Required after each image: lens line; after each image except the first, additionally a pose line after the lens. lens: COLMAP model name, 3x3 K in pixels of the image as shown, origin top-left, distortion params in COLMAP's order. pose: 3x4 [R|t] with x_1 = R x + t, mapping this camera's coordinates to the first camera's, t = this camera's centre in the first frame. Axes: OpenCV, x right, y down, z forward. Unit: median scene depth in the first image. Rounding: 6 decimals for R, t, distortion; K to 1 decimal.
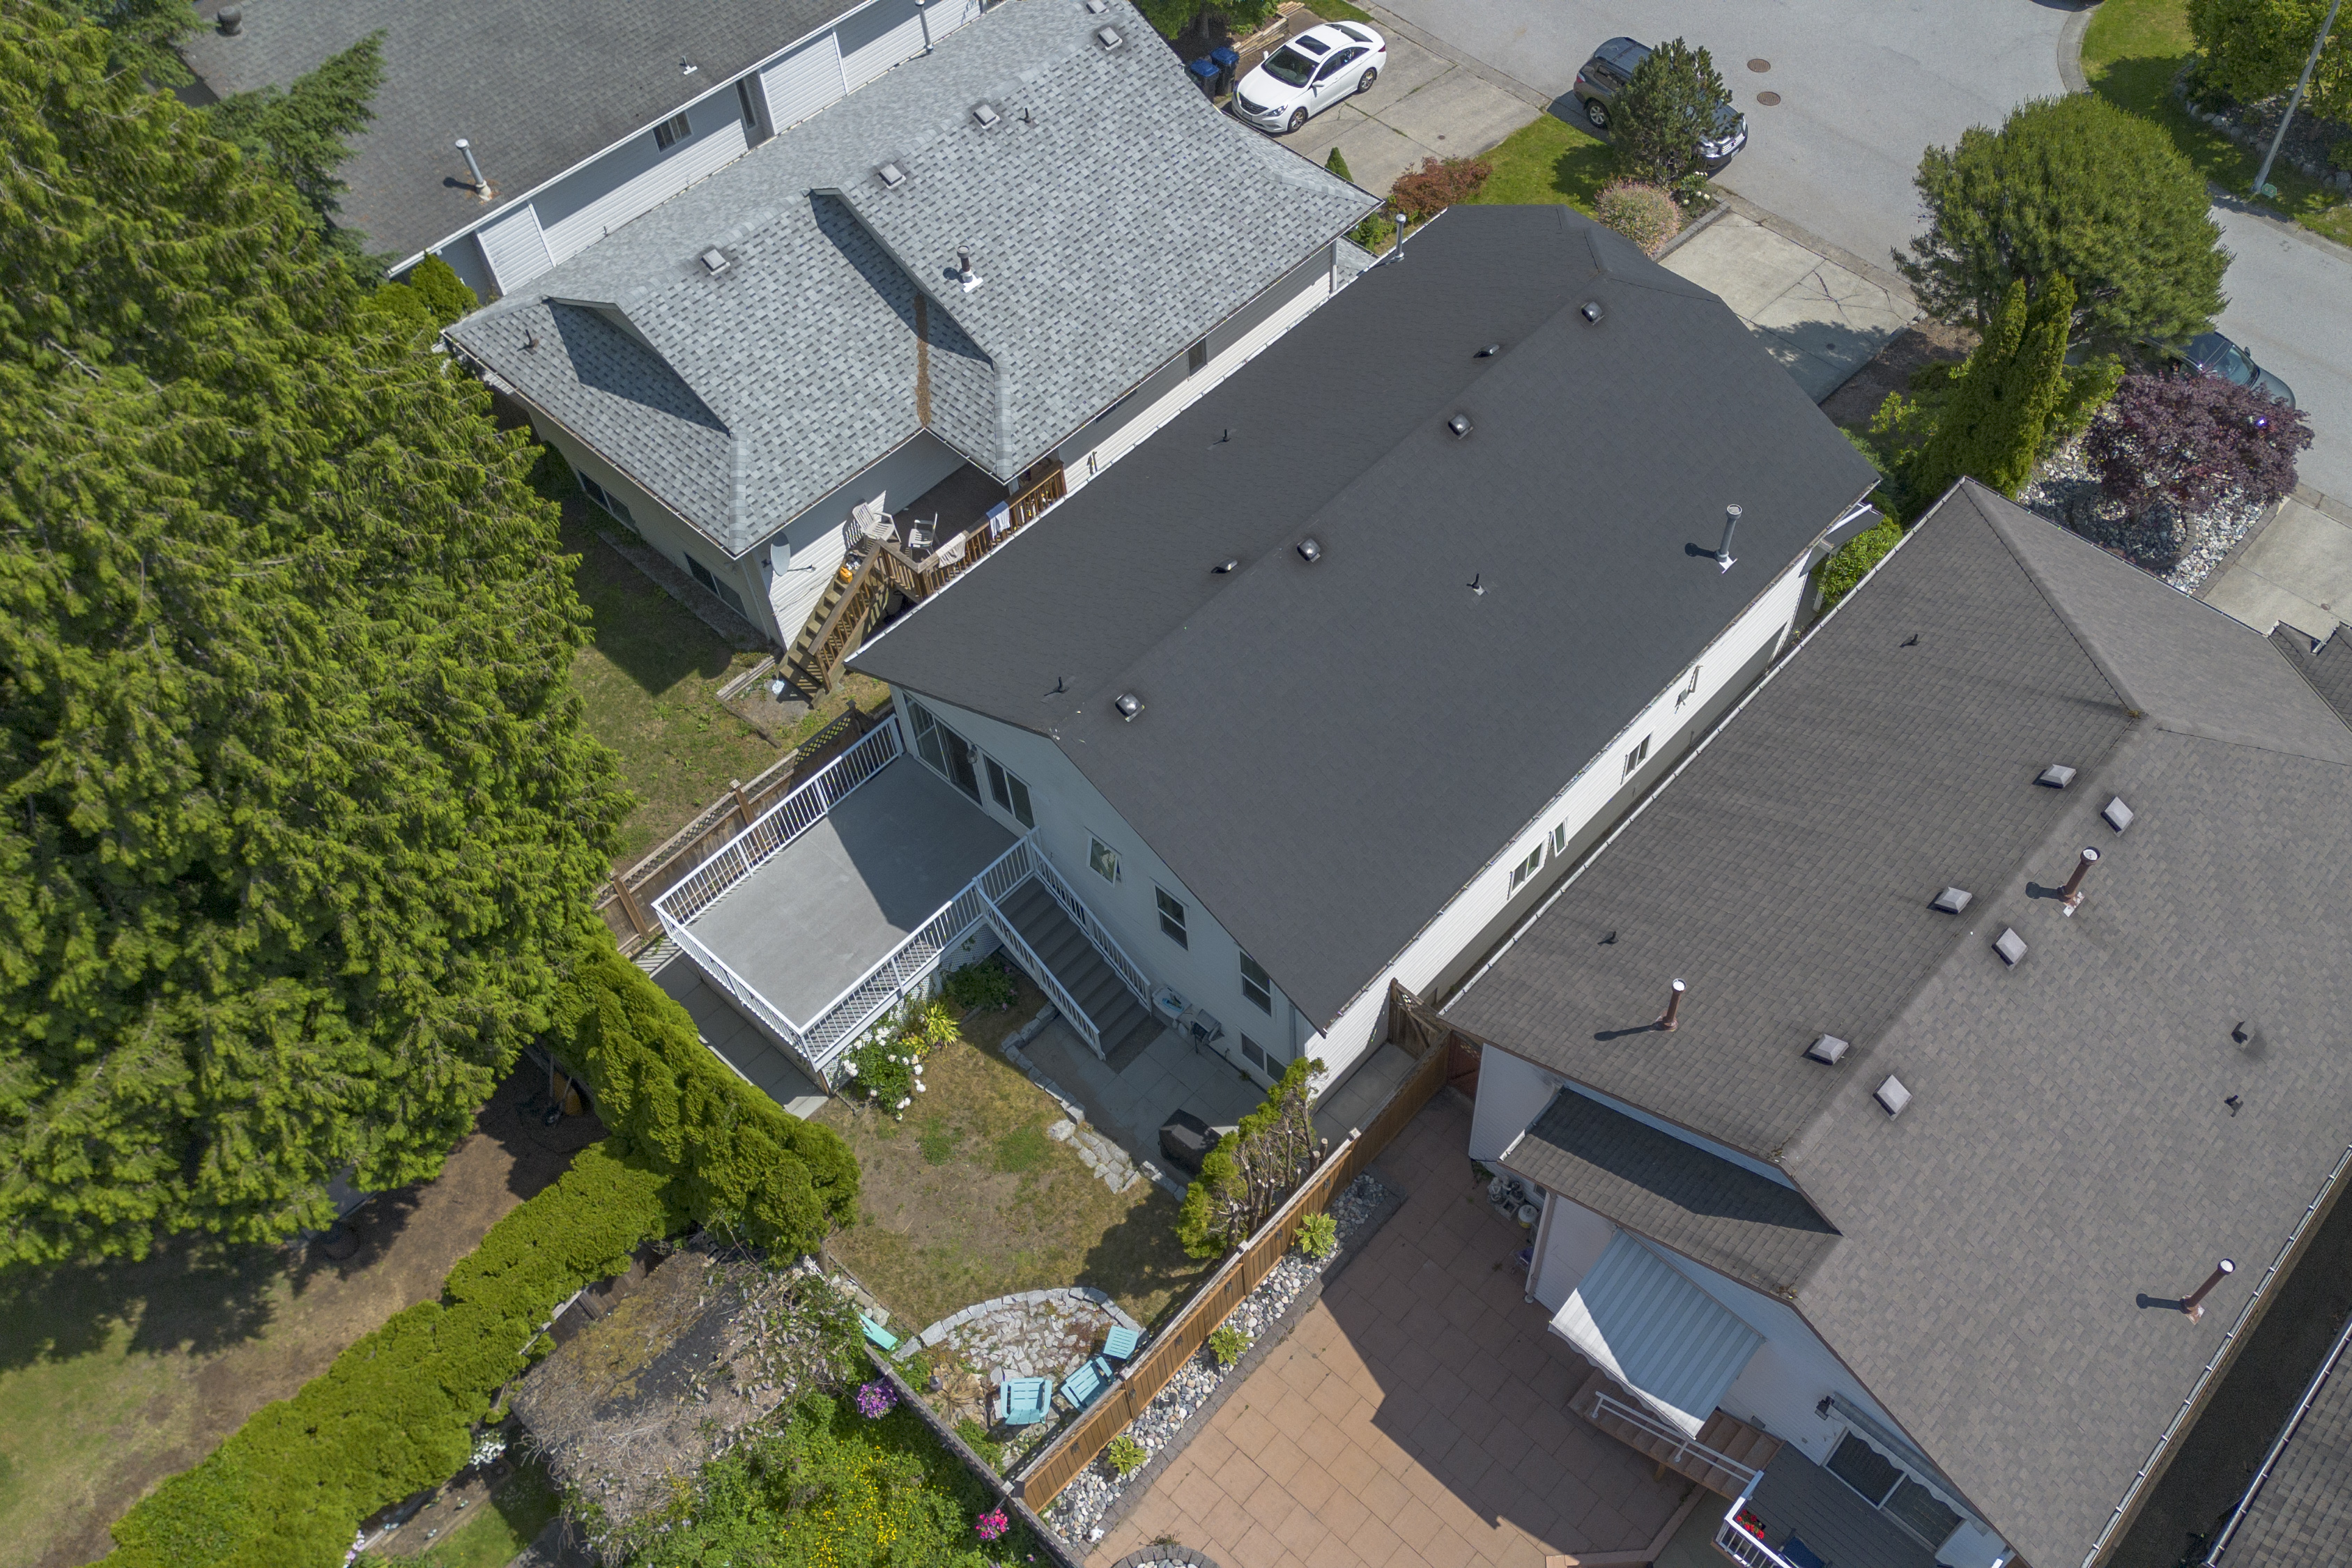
lens RADIAL K [[1940.4, 0, 1306.3], [0, 1940.4, 748.6], [0, 0, 1]] dist [0.067481, -0.098640]
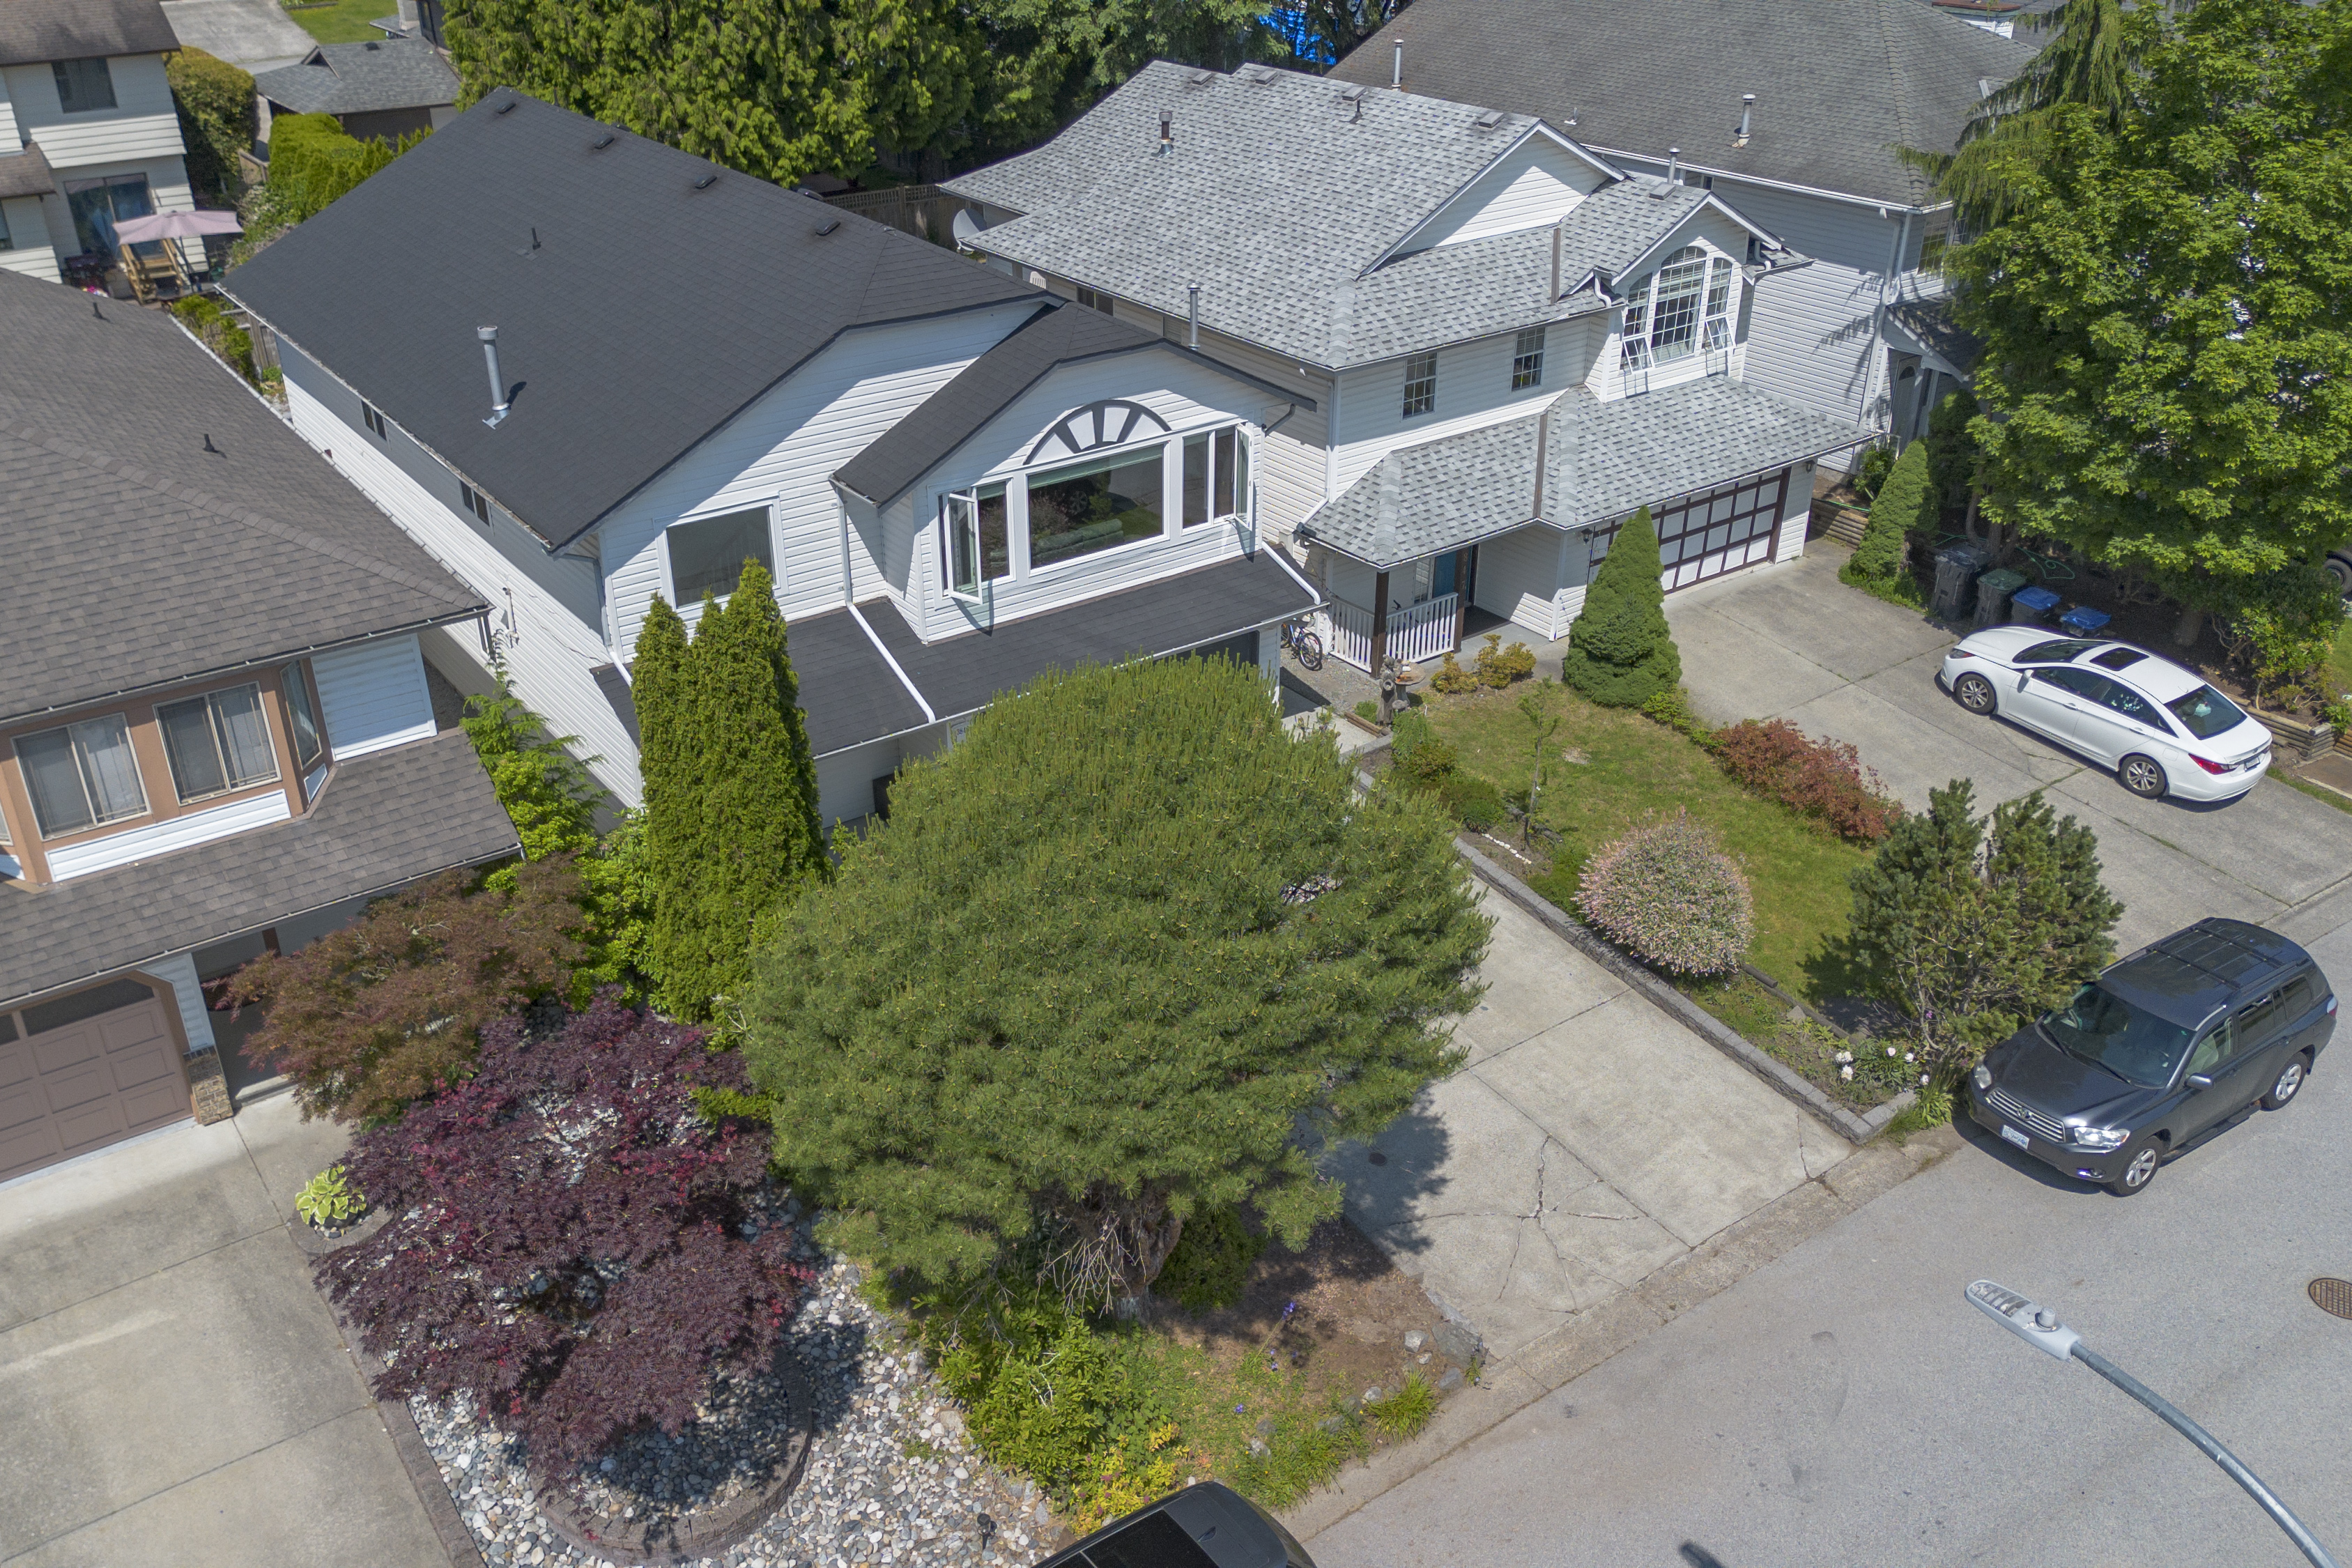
lens RADIAL K [[1966.4, 0, 1145.0], [0, 1966.4, 786.1], [0, 0, 1]] dist [0.075858, -0.076789]
pose [[-0.207246, 0.474099, -0.855733, 1.007732], [-0.779100, 0.449033, 0.437462, -0.641776], [0.591653, 0.757364, 0.276310, 1.178569]]
